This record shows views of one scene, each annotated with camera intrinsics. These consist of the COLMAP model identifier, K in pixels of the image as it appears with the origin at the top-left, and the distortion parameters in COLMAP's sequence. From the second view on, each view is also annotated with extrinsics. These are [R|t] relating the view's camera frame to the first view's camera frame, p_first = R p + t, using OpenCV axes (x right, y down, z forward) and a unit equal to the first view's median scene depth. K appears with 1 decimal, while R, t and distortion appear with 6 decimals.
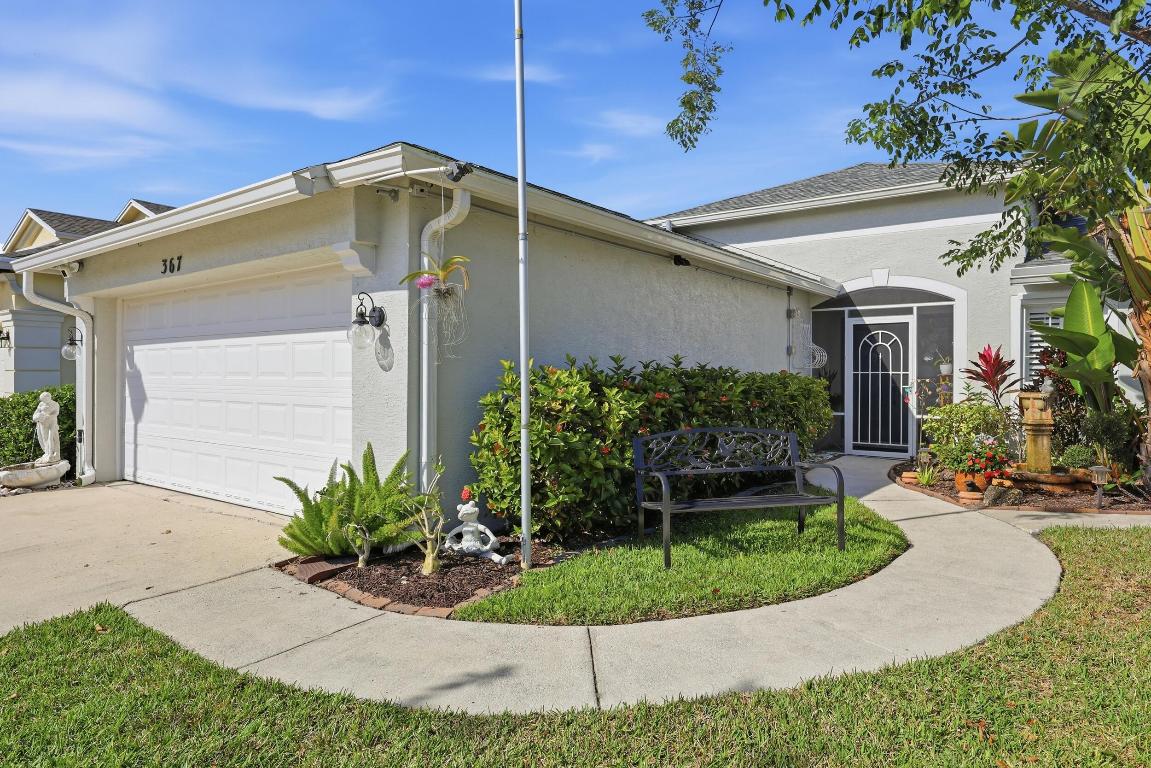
lens RADIAL K [[725.9, 0, 571.3], [0, 725.9, 383.8], [0, 0, 1]] dist [0.000897, -0.000964]
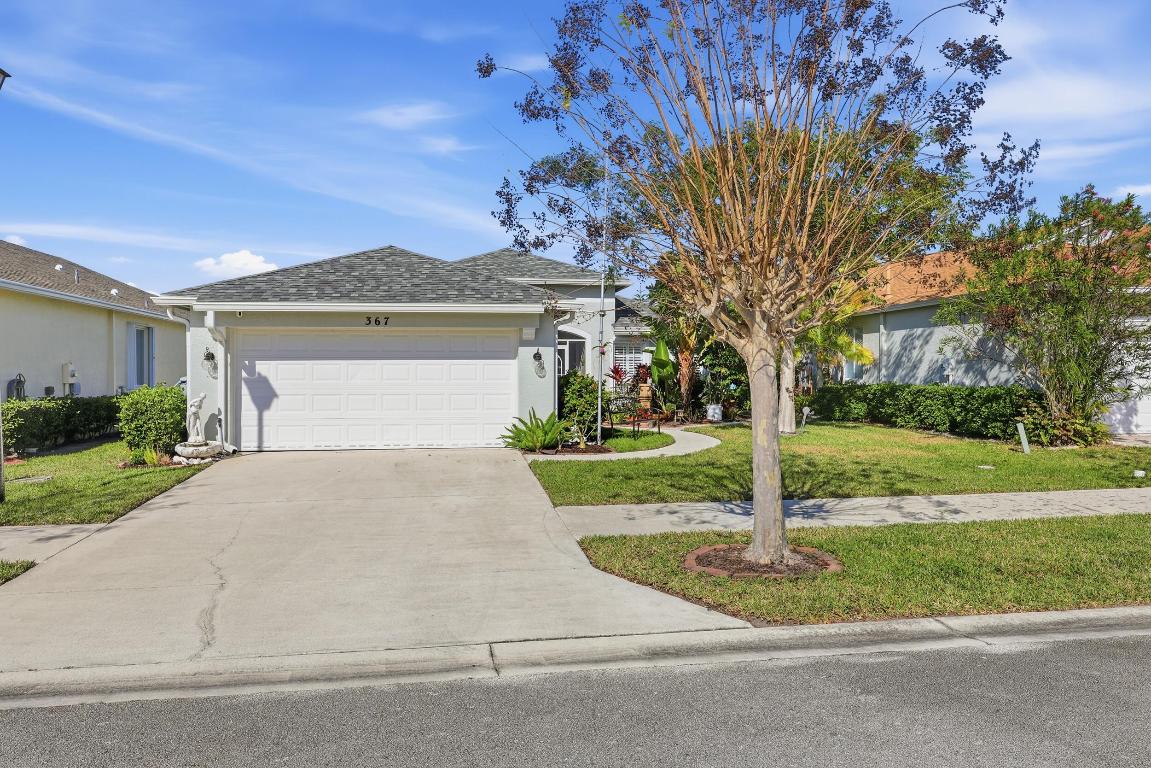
lens RADIAL K [[807.4, 0, 575.6], [0, 807.4, 378.1], [0, 0, 1]] dist [-0.002501, -0.000085]
pose [[0.690798, -0.007968, 0.723004, -1.519726], [0.011306, 0.999936, 0.000217, -0.010593], [-0.722959, 0.008024, 0.690844, -0.719115]]
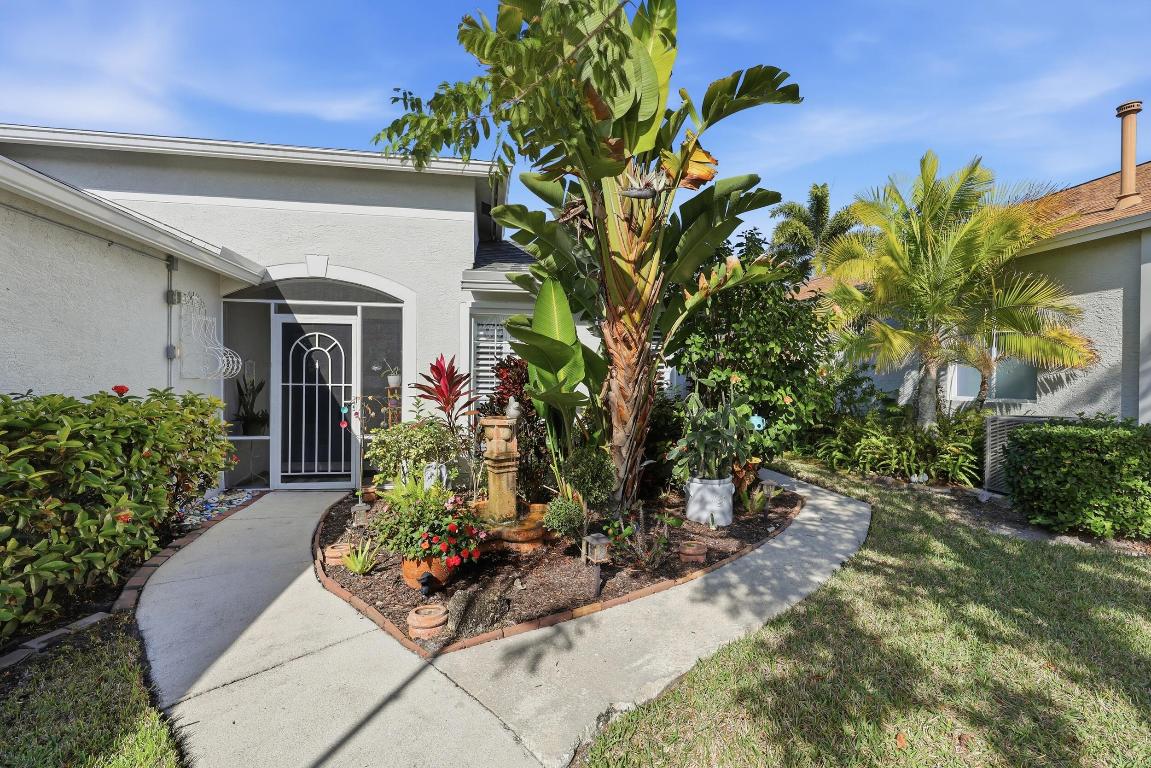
lens RADIAL K [[504.5, 0, 575.4], [0, 504.5, 381.7], [0, 0, 1]] dist [0.000276, -0.000104]
pose [[0.688093, -0.000230, 0.725622, 0.312339], [-0.001010, 0.999999, 0.001275, -0.028190], [-0.725622, -0.001610, 0.688092, 0.587021]]
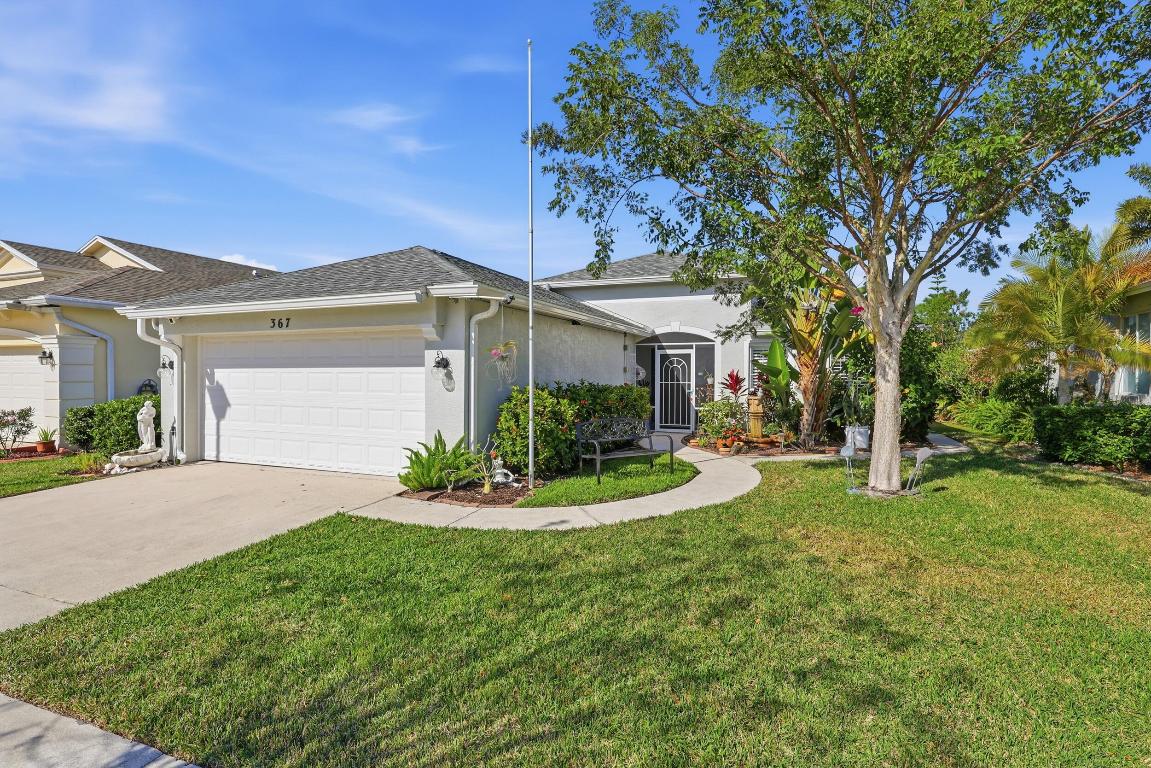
lens RADIAL K [[589.7, 0, 573.2], [0, 589.7, 385.7], [0, 0, 1]] dist [-0.000027, 0.000362]
pose [[0.966210, -0.004000, 0.257725, -0.231361], [0.001415, 0.999947, 0.010217, -0.032962], [-0.257752, -0.009507, 0.966164, -0.391010]]
